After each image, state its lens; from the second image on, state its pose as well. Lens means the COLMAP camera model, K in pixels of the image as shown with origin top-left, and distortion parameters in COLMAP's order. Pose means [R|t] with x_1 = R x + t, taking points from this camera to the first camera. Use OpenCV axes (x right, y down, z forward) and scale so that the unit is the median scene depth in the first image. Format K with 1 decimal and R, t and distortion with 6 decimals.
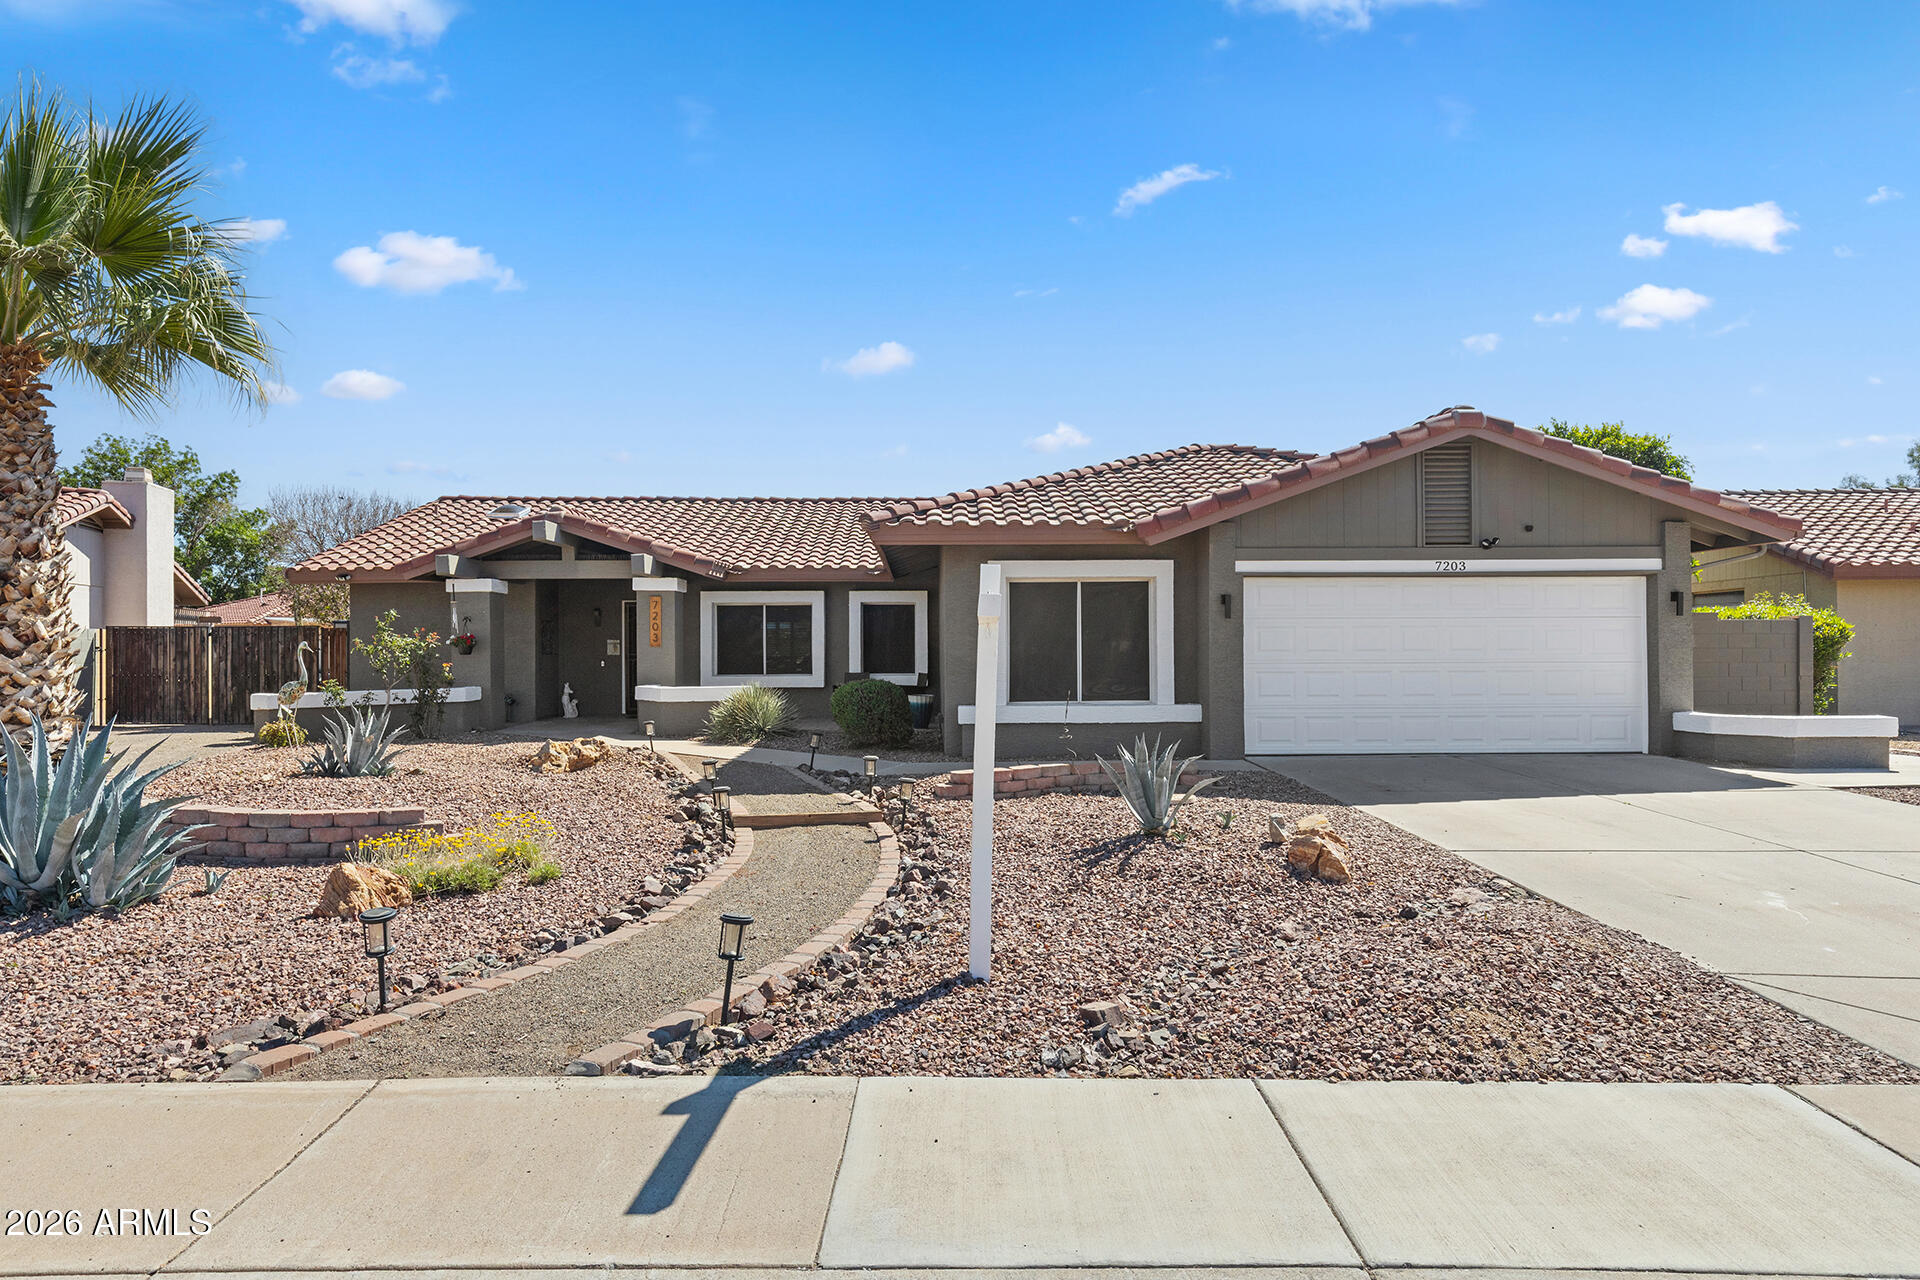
lens RADIAL K [[1135.6, 0, 961.1], [0, 1135.6, 643.1], [0, 0, 1]] dist [0.001306, 0.001821]
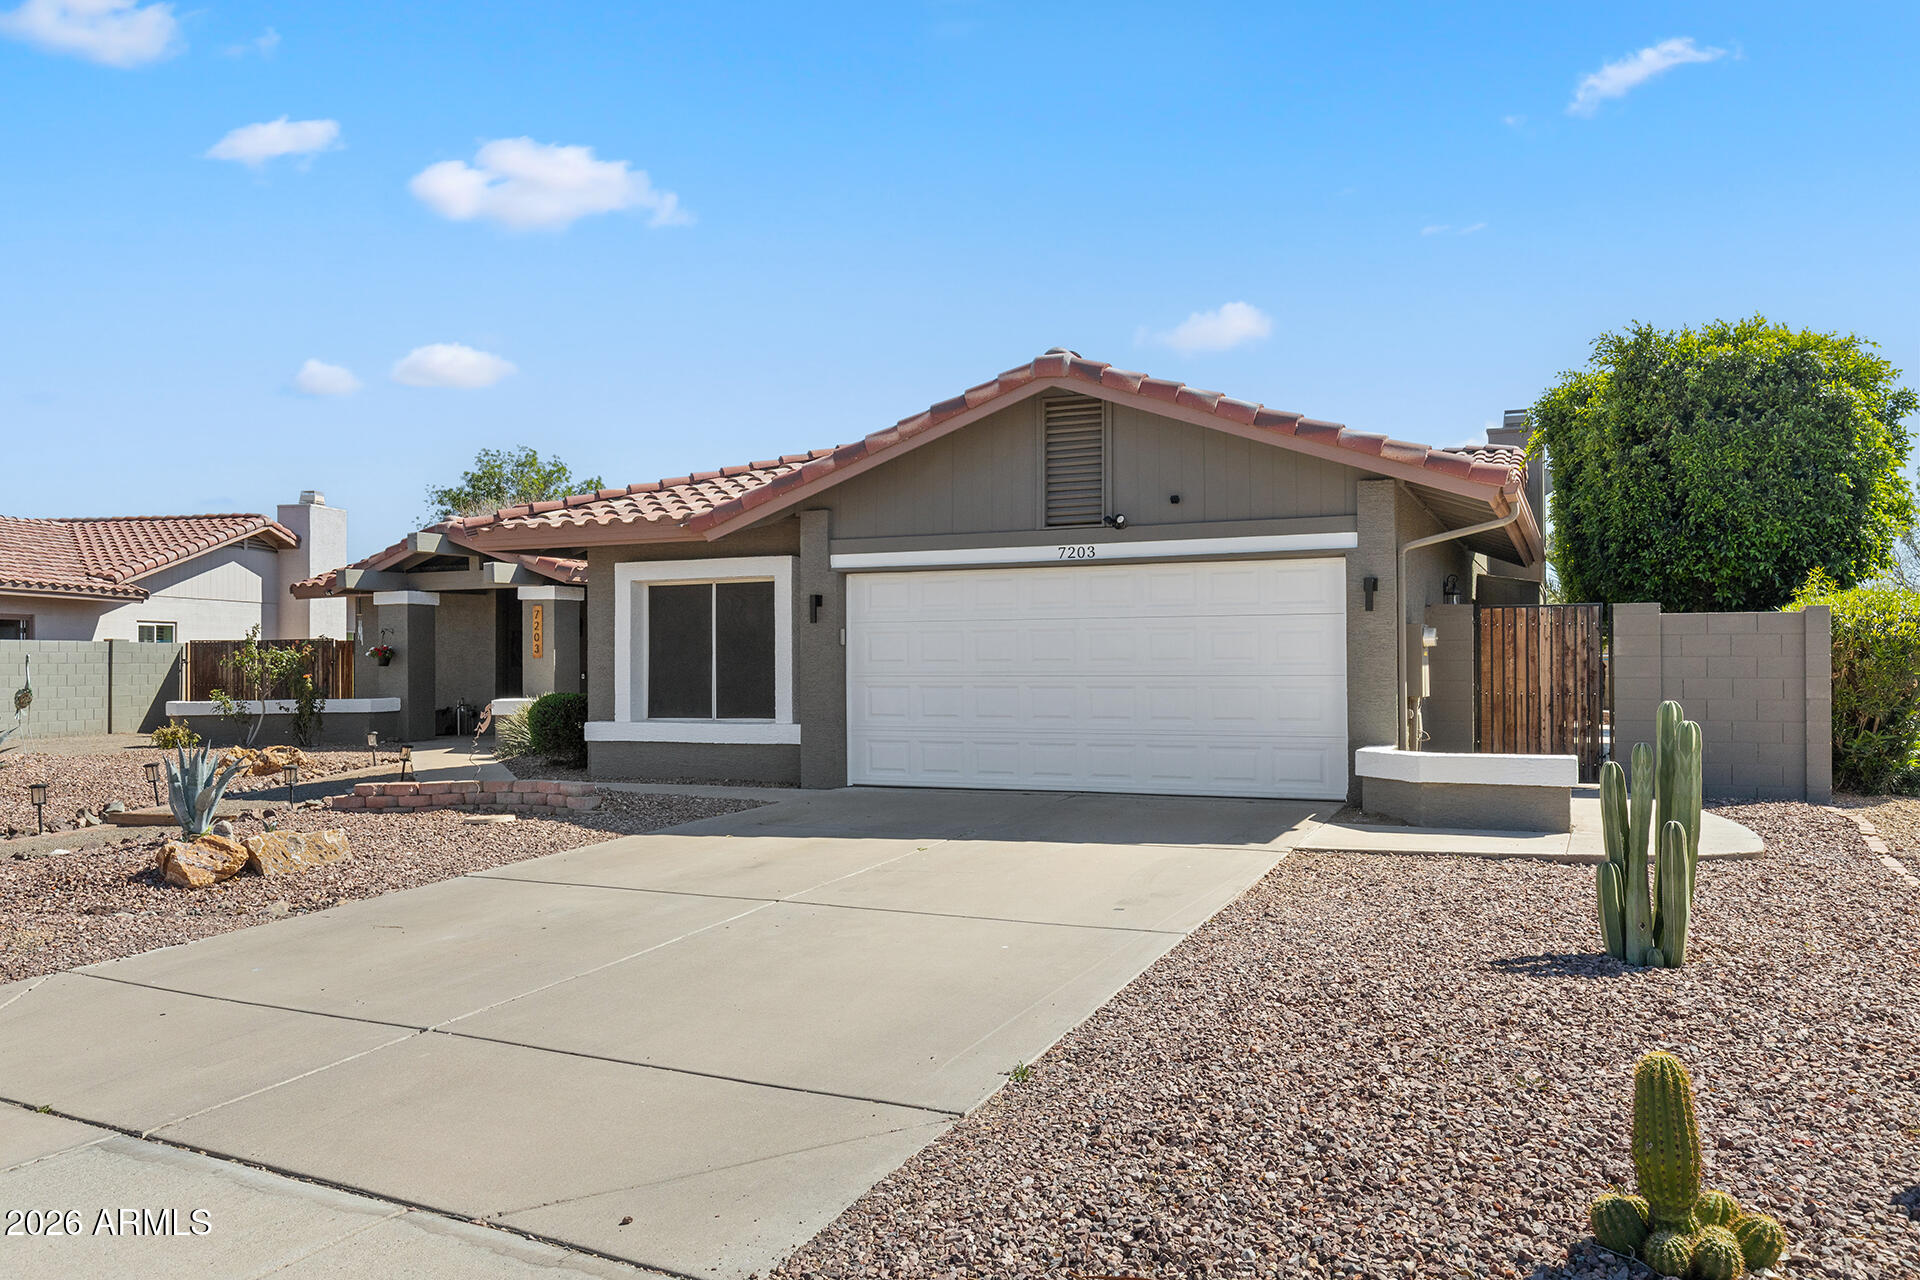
lens RADIAL K [[1448.9, 0, 958.6], [0, 1448.9, 638.2], [0, 0, 1]] dist [-0.007890, -0.009691]
pose [[0.907472, -0.008468, -0.420026, 0.756462], [0.003998, 0.999926, -0.011522, 0.002441], [0.420093, 0.008776, 0.907439, 0.057723]]
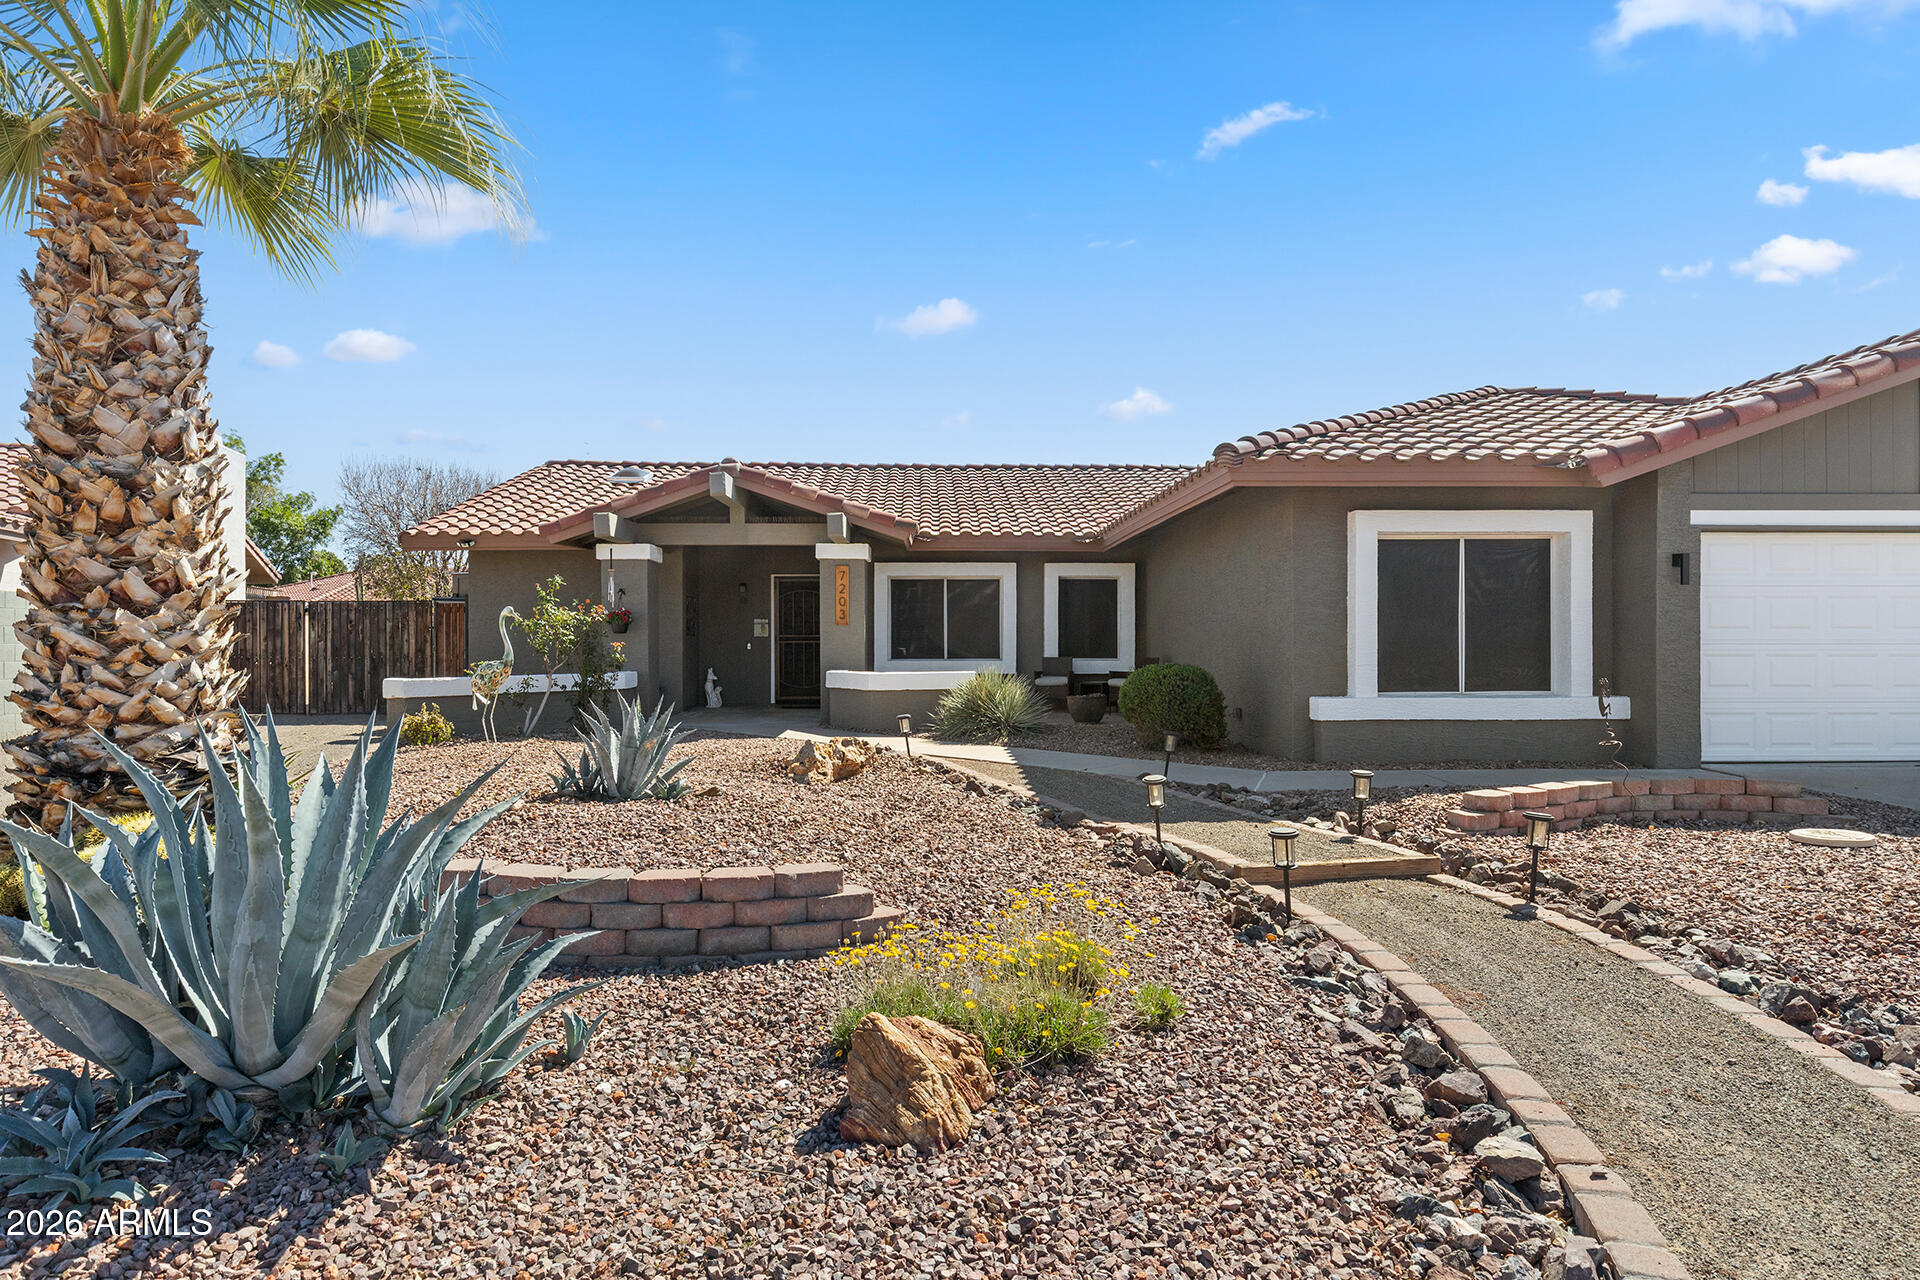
lens RADIAL K [[1084.4, 0, 961.3], [0, 1084.4, 643.0], [0, 0, 1]] dist [0.010246, -0.000361]
pose [[0.999989, 0.003976, 0.002382, -0.244155], [-0.003995, 0.999959, 0.008093, 0.012900], [-0.002350, -0.008103, 0.999964, 0.253943]]
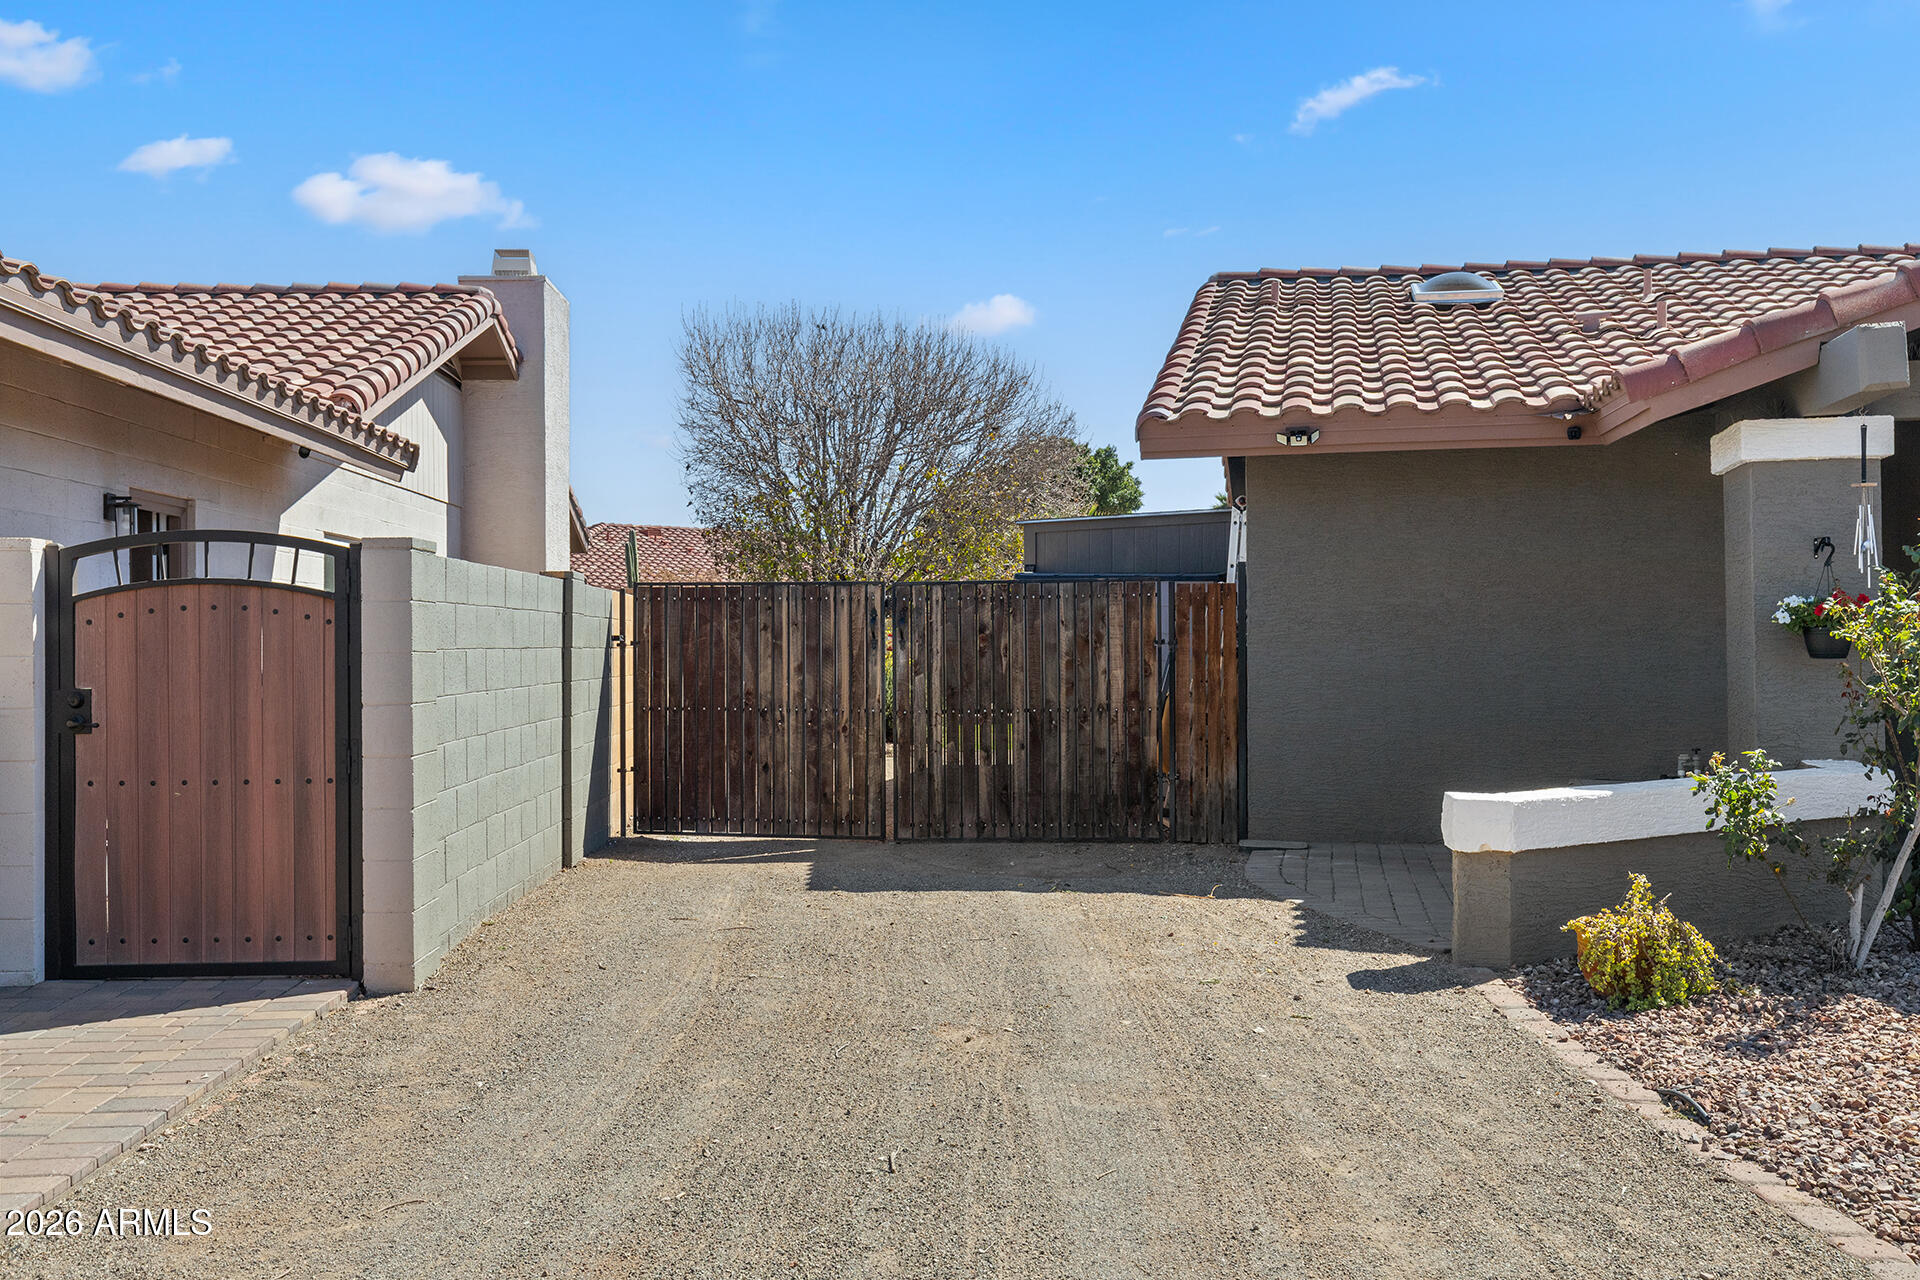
lens RADIAL K [[1897.1, 0, 961.6], [0, 1897.1, 641.8], [0, 0, 1]] dist [-0.005475, 0.000000]
pose [[0.973943, 0.000864, -0.226792, -0.725118], [-0.001295, 0.999998, -0.001750, 0.009732], [0.226790, 0.001998, 0.973942, 0.571769]]
